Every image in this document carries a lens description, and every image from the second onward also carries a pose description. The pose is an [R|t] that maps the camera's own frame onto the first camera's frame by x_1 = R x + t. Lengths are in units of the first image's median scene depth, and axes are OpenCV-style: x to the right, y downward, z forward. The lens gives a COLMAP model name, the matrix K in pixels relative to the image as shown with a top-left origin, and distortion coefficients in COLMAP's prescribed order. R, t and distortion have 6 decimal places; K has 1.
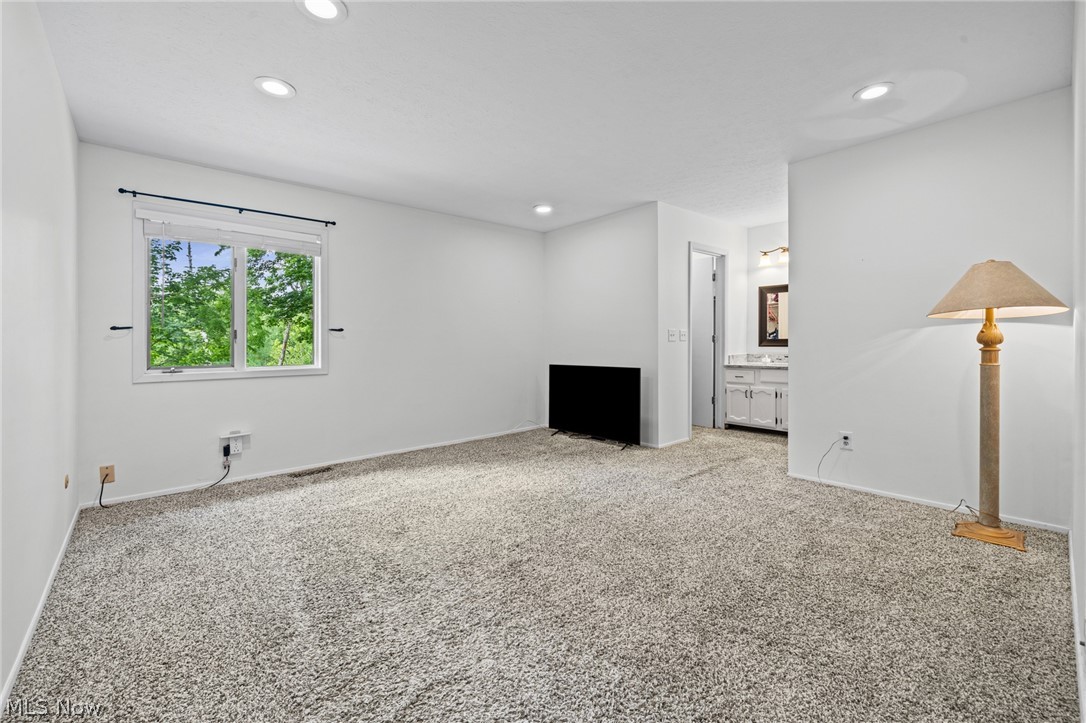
lens RADIAL K [[451.8, 0, 543.9], [0, 451.8, 347.3], [0, 0, 1]] dist [0.002054, 0.000331]
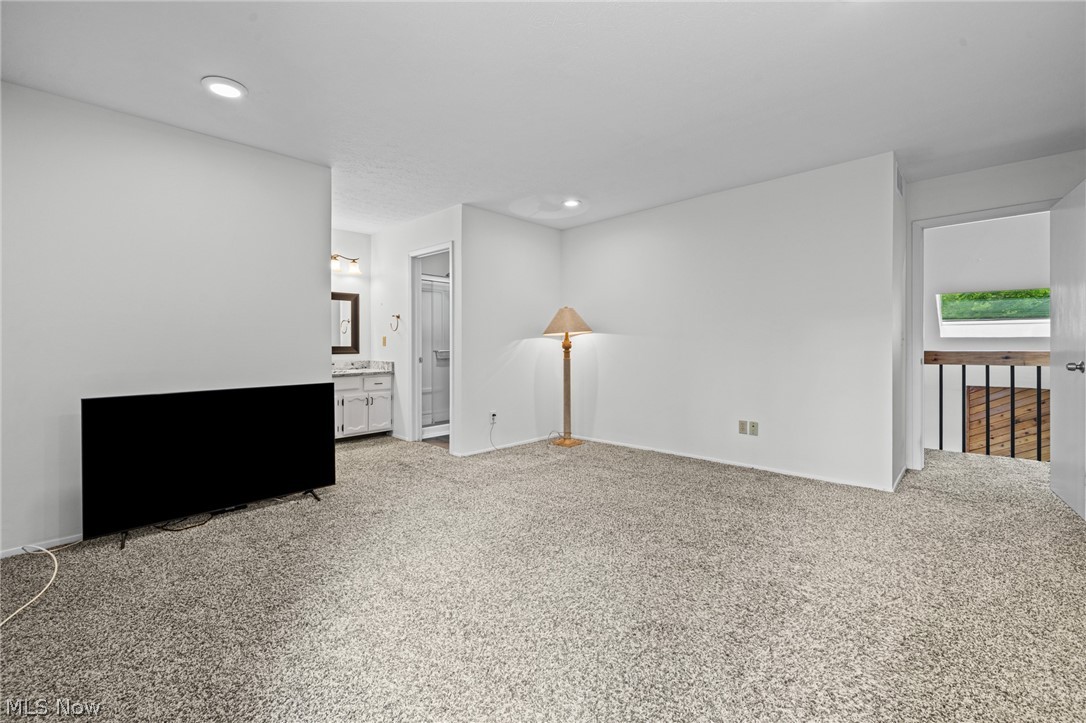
lens RADIAL K [[451.8, 0, 543.9], [0, 451.8, 347.3], [0, 0, 1]] dist [0.002054, 0.000331]
pose [[-0.066529, -0.002797, 0.997781, -0.760759], [0.016305, 0.999860, 0.003890, -0.016338], [-0.997651, 0.016527, -0.066474, 0.929848]]
